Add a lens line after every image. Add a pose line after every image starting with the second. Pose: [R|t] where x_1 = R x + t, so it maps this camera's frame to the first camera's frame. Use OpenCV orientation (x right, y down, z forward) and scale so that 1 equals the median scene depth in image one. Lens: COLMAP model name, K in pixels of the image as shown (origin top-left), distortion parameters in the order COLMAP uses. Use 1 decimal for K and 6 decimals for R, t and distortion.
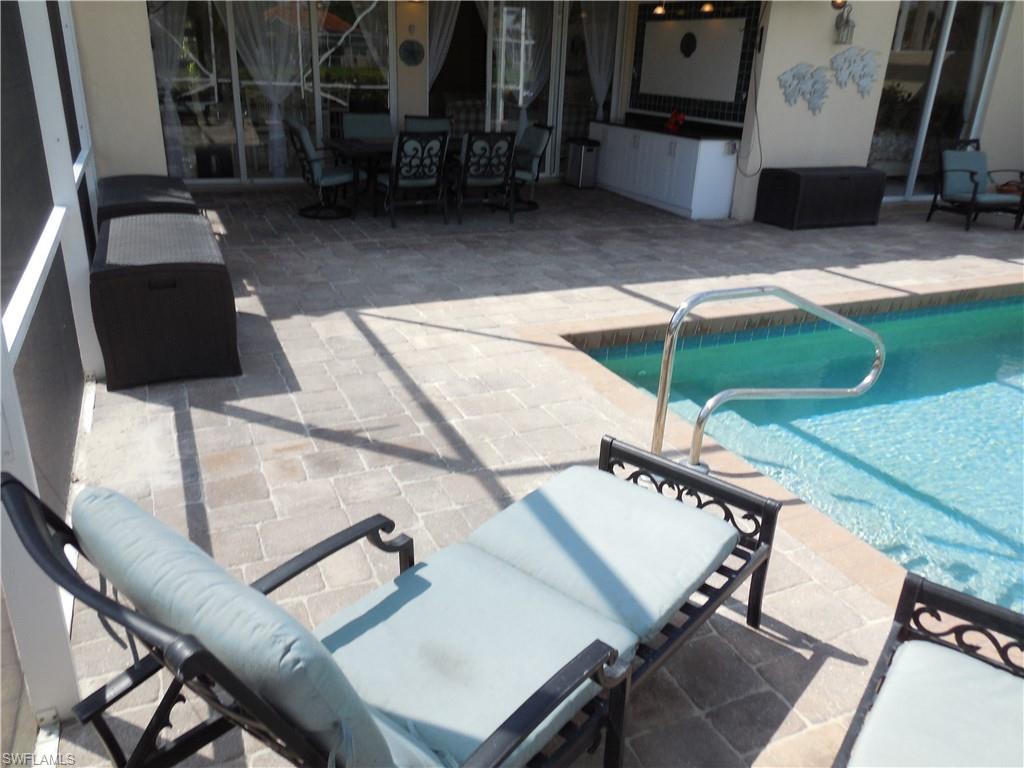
lens RADIAL K [[776.2, 0, 511.8], [0, 776.2, 380.7], [0, 0, 1]] dist [-0.005661, 0.004646]
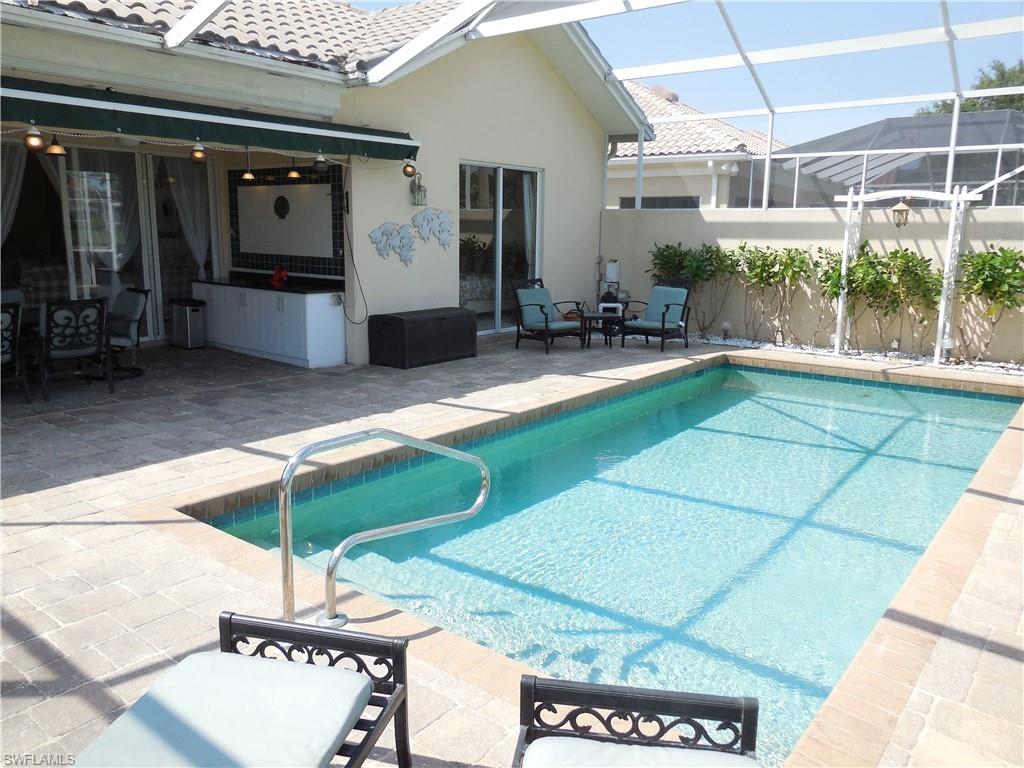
lens RADIAL K [[776.2, 0, 511.8], [0, 776.2, 380.7], [0, 0, 1]] dist [-0.005661, 0.004646]
pose [[0.888990, -0.110506, 0.444393, 0.015436], [0.189813, 0.972075, -0.137992, -0.002074], [-0.416735, 0.207025, 0.885140, -0.011463]]
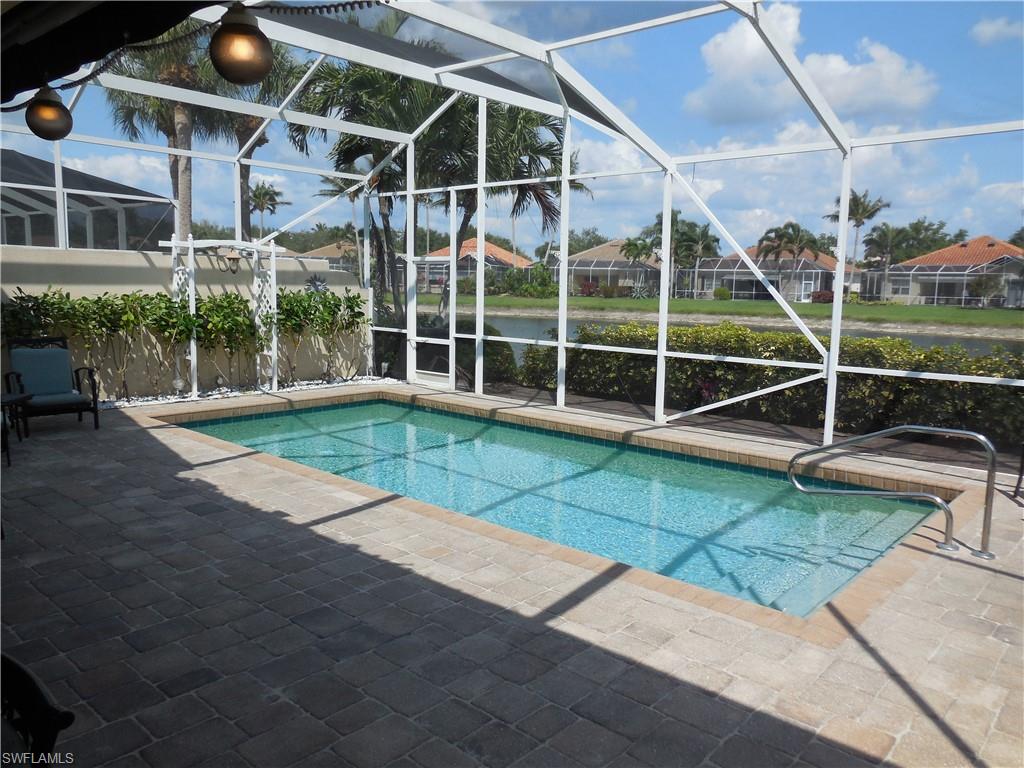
lens RADIAL K [[771.9, 0, 506.9], [0, 771.9, 381.5], [0, 0, 1]] dist [-0.030691, 0.033099]
pose [[-0.390629, -0.160783, 0.906398, -0.324432], [0.320027, 0.899494, 0.297479, -0.398369], [-0.863129, 0.406275, -0.299913, 0.906679]]
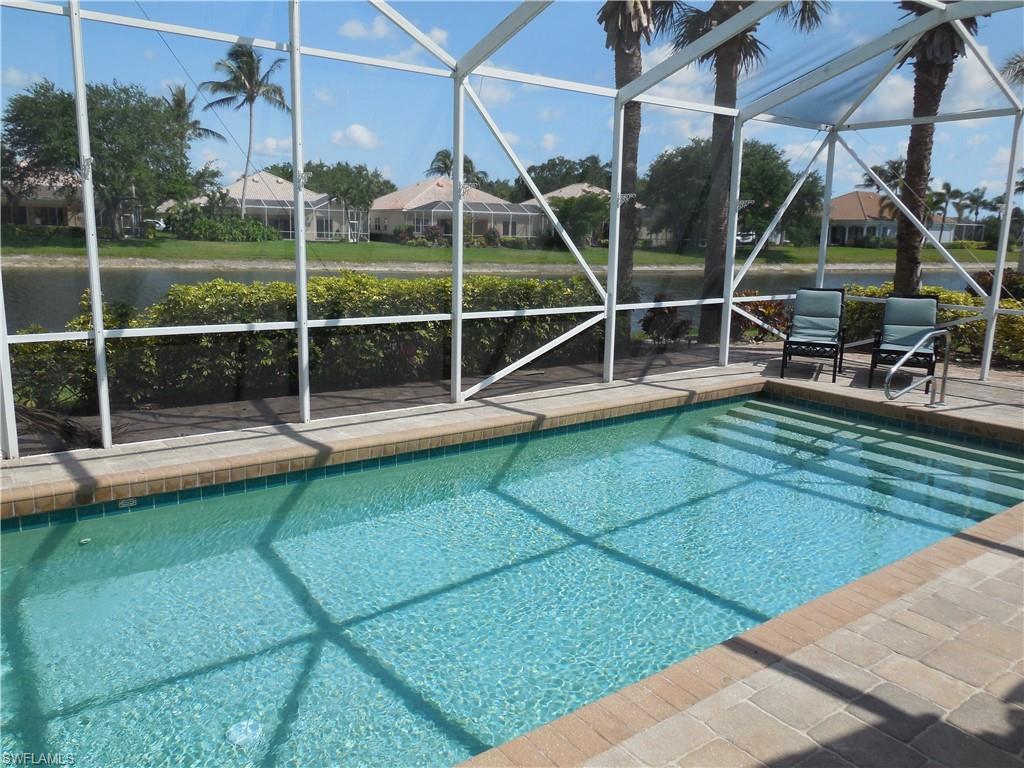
lens RADIAL K [[771.8, 0, 509.1], [0, 771.8, 380.0], [0, 0, 1]] dist [-0.020770, 0.006527]
pose [[-0.976201, -0.019452, -0.215995, 0.882588], [-0.134619, 0.835210, 0.533200, -0.457543], [0.170030, 0.549587, -0.817951, 1.168164]]
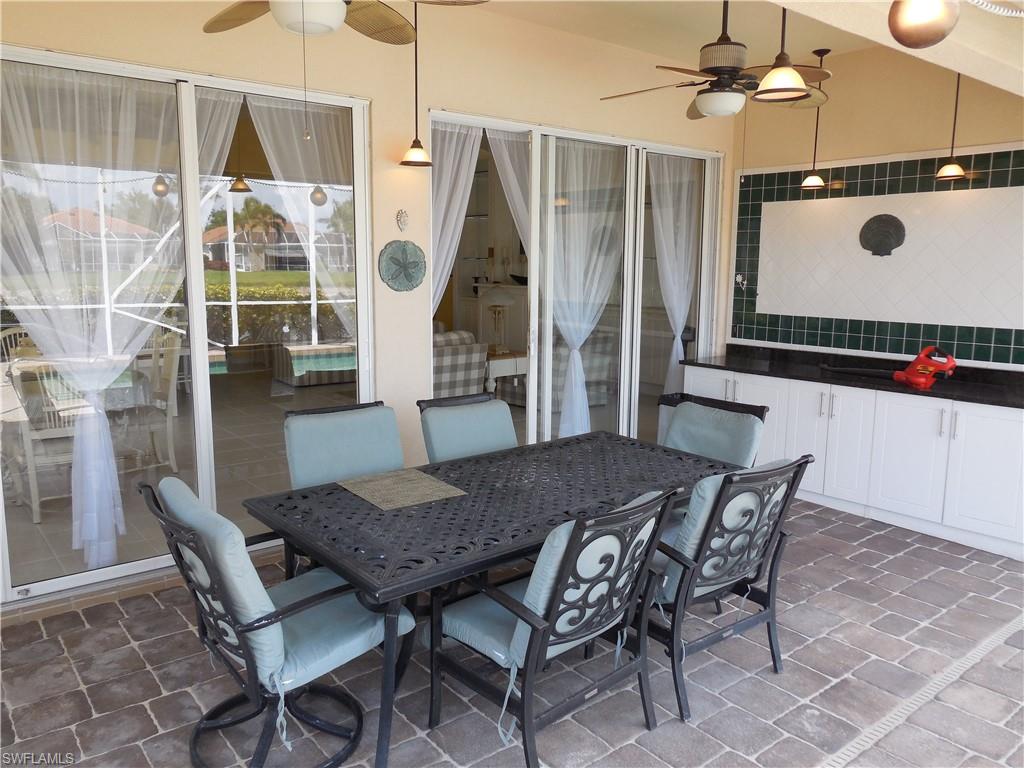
lens RADIAL K [[771.2, 0, 512.0], [0, 771.2, 384.0], [0, 0, 1]] dist [0.002199, 0.000706]
pose [[0.967748, -0.072150, 0.241369, -0.224829], [0.125992, 0.968295, -0.215711, -0.294474], [-0.218153, 0.239165, 0.946155, 0.675829]]
